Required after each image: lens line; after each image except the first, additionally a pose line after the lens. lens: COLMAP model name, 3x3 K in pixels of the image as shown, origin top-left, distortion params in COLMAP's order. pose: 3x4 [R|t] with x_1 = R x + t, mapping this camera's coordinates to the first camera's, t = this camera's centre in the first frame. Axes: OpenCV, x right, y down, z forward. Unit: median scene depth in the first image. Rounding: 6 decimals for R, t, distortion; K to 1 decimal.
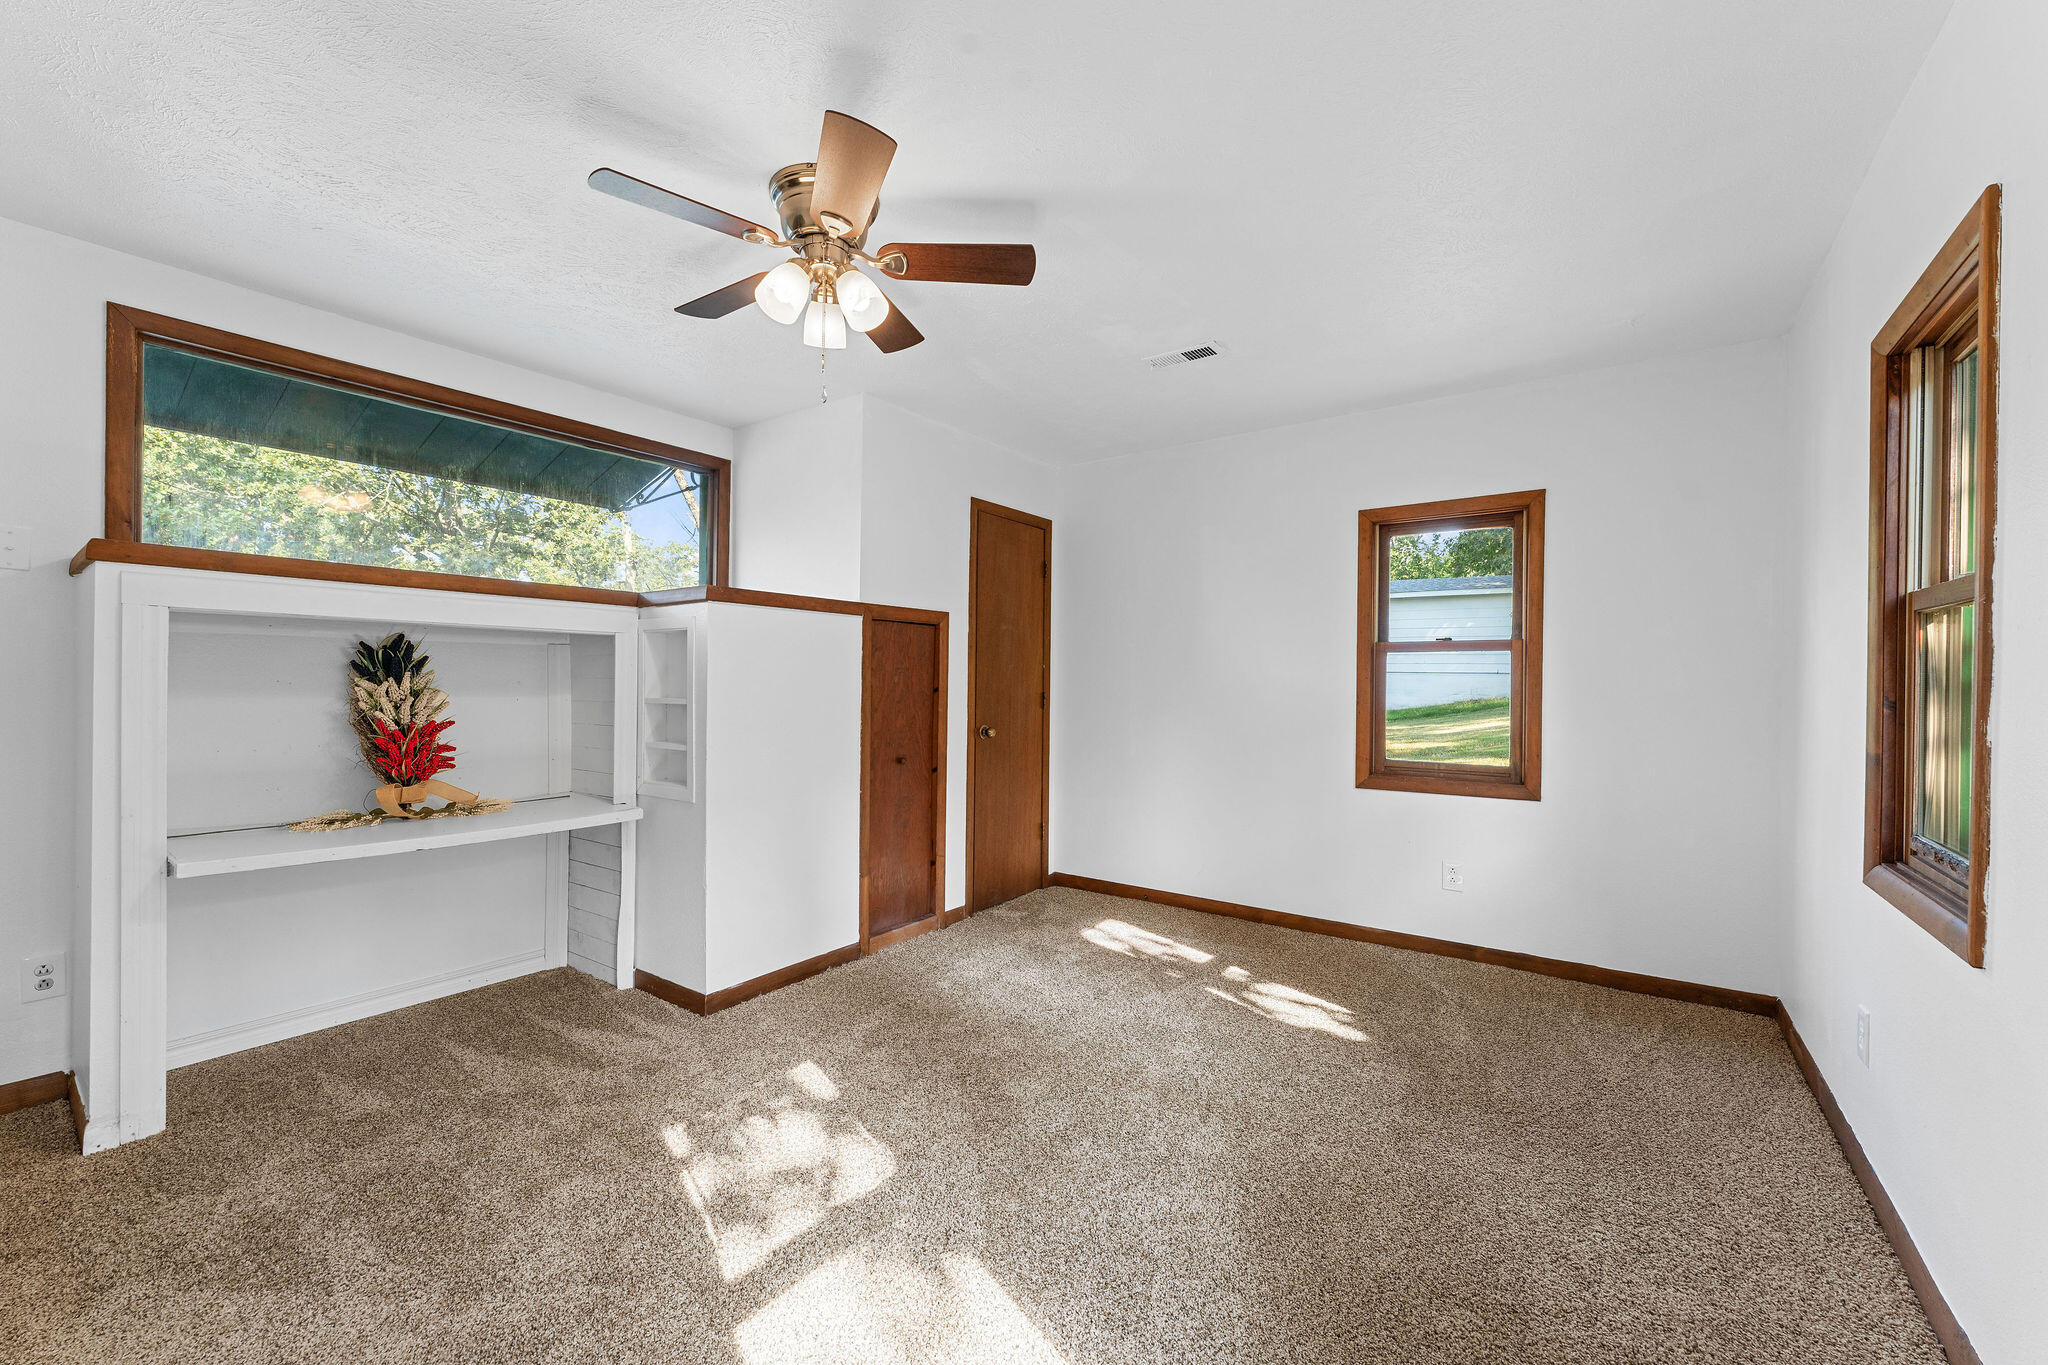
lens RADIAL K [[815.0, 0, 1024.5], [0, 815.0, 687.9], [0, 0, 1]] dist [0.001055, -0.000261]
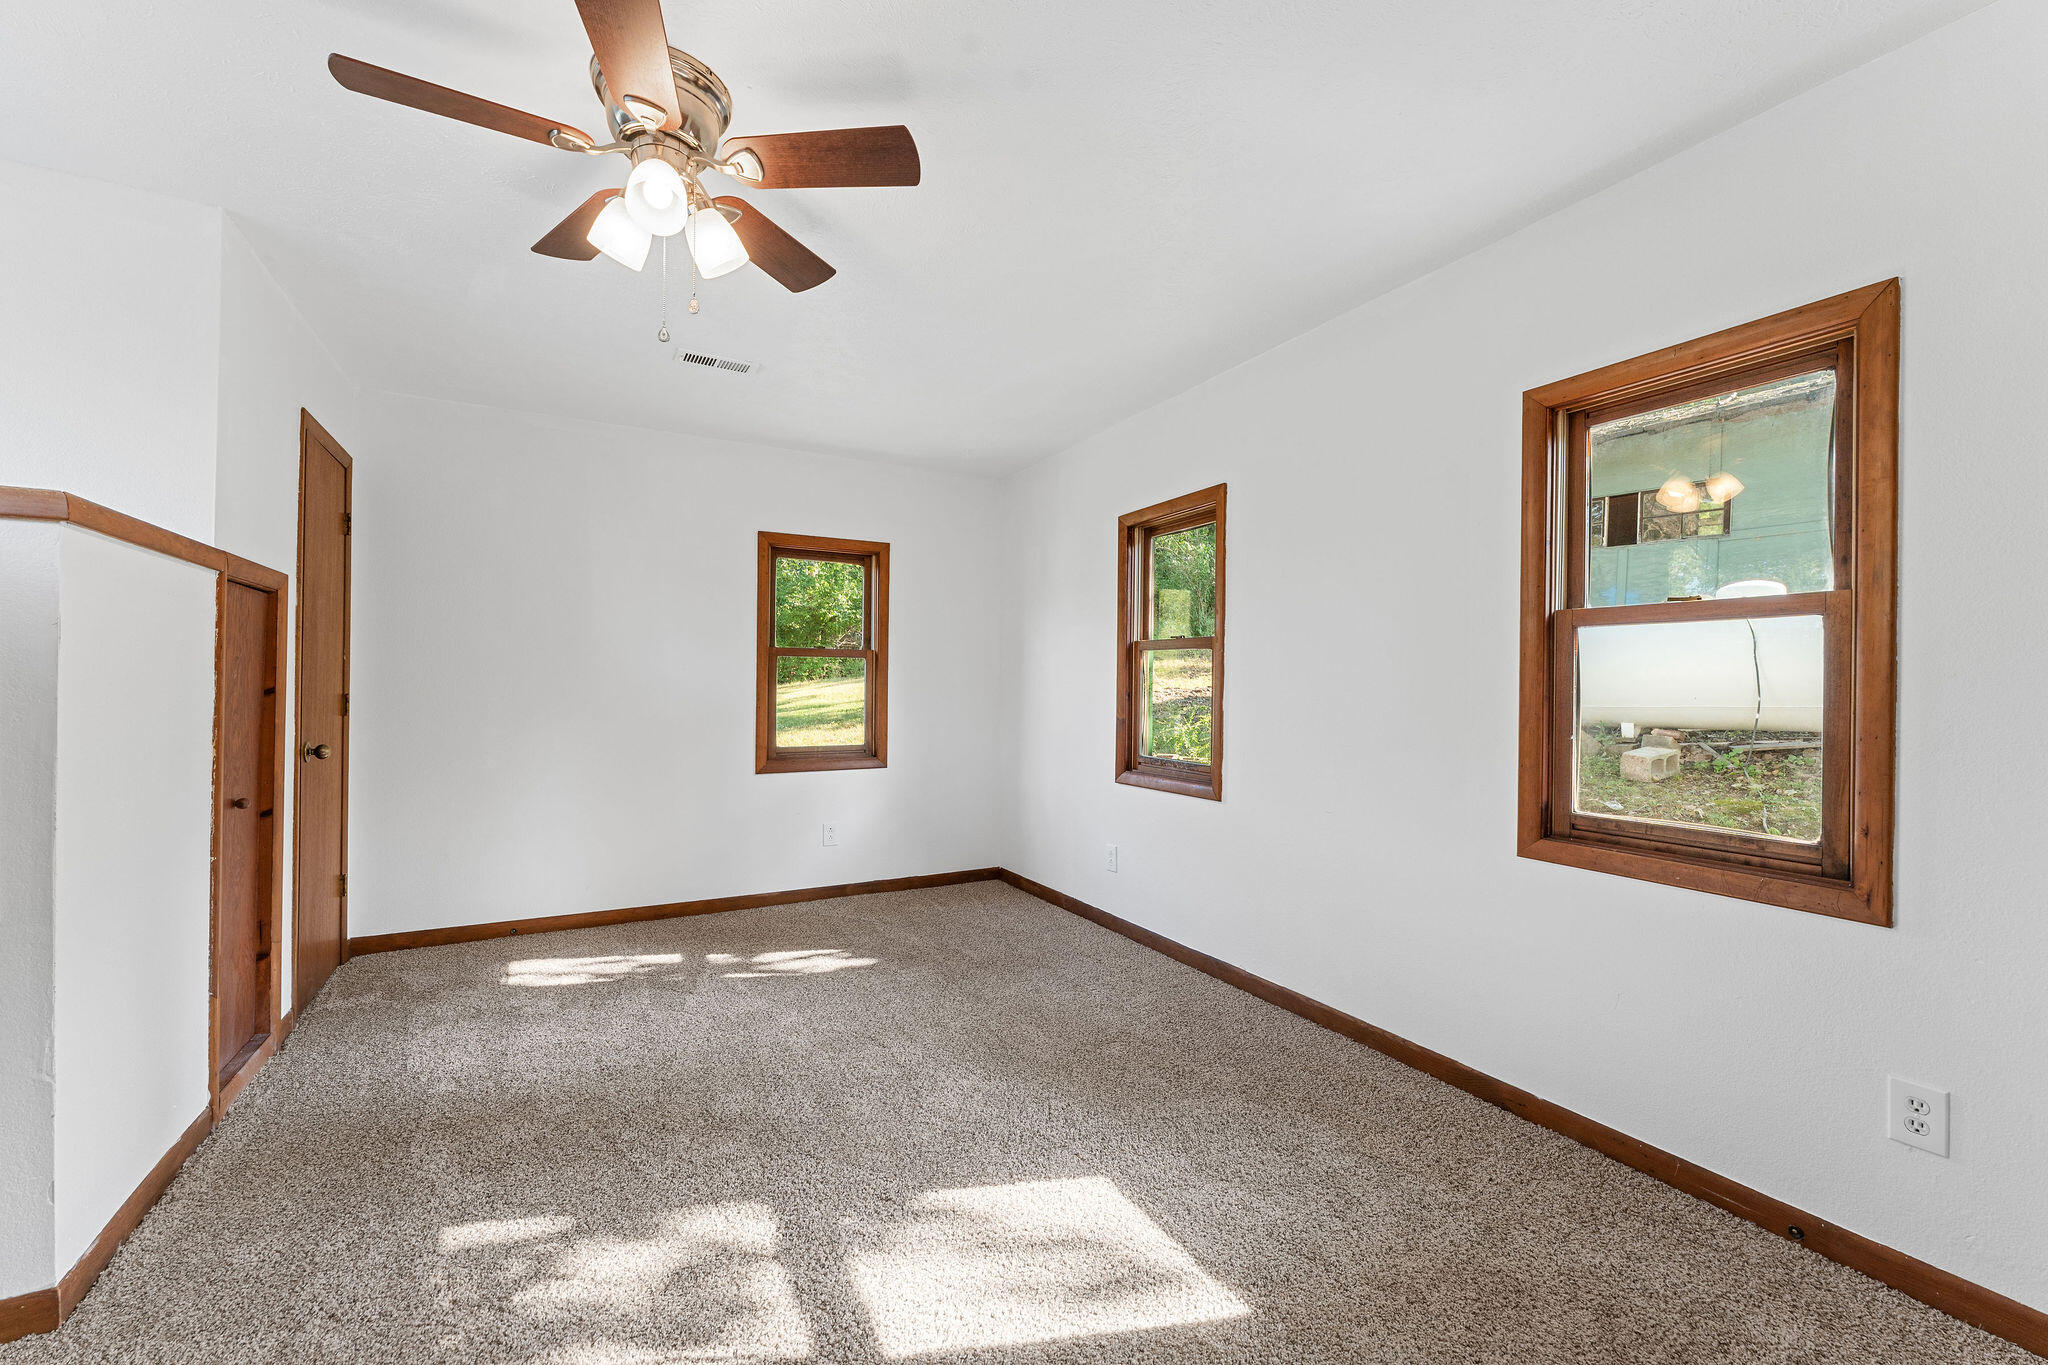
lens RADIAL K [[815.0, 0, 1024.5], [0, 815.0, 687.9], [0, 0, 1]] dist [0.001055, -0.000261]
pose [[0.427637, -0.004819, 0.903938, -0.516409], [0.000563, 0.999987, 0.005064, -0.003352], [-0.903950, -0.001657, 0.427634, 0.196614]]
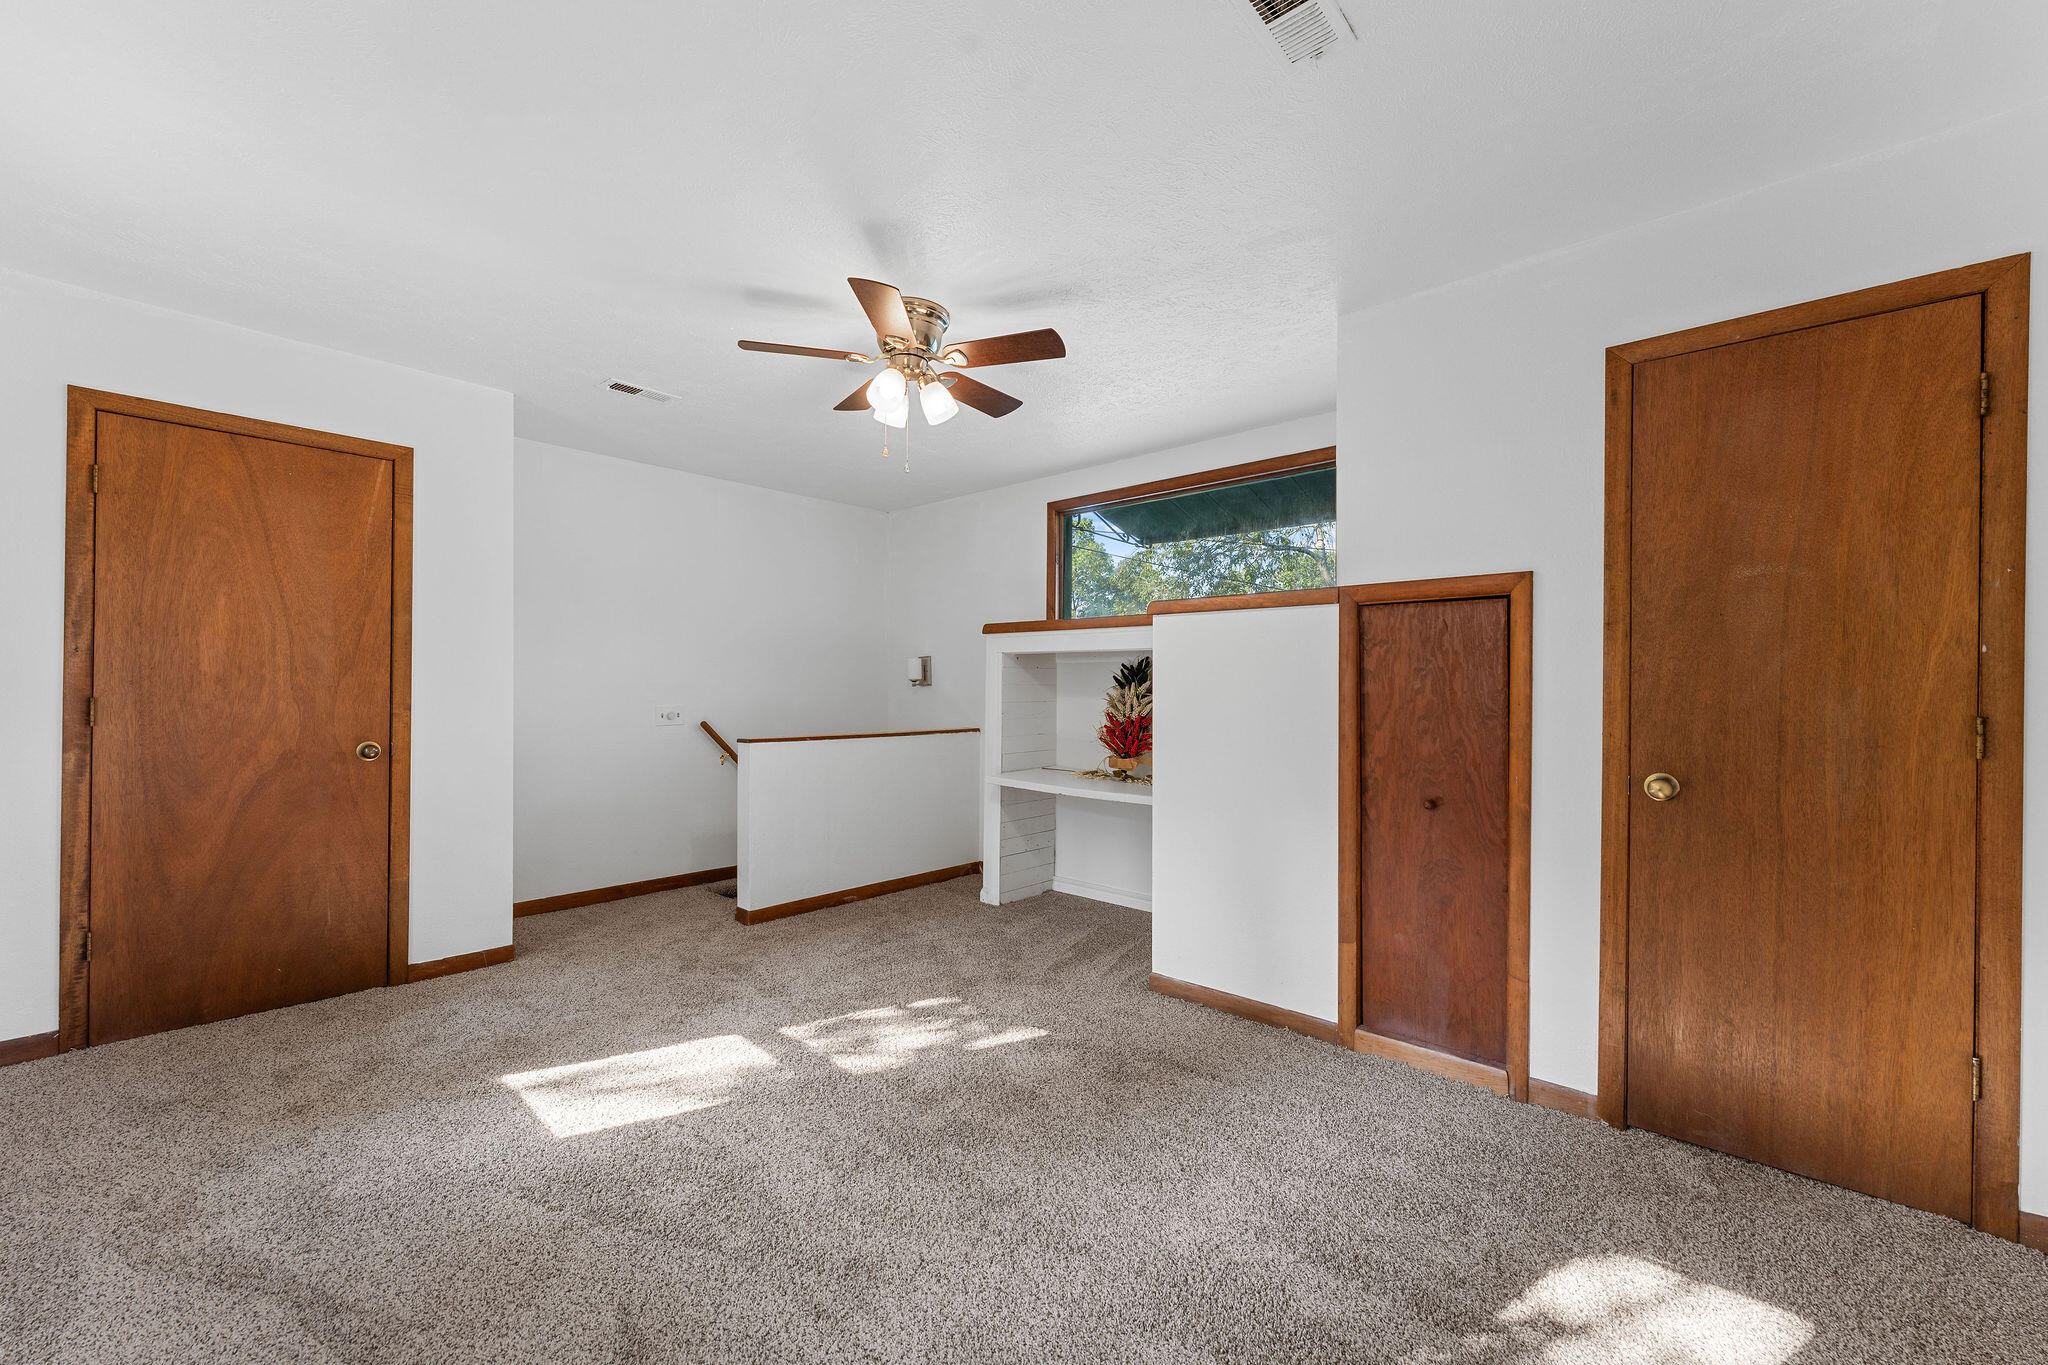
lens RADIAL K [[808.5, 0, 1026.6], [0, 808.5, 691.7], [0, 0, 1]] dist [-0.001655, -0.000065]
pose [[-0.113065, -0.004684, -0.993577, 0.619827], [-0.016581, 0.999859, -0.002827, 0.003741], [0.993449, 0.016155, -0.113127, 0.826924]]
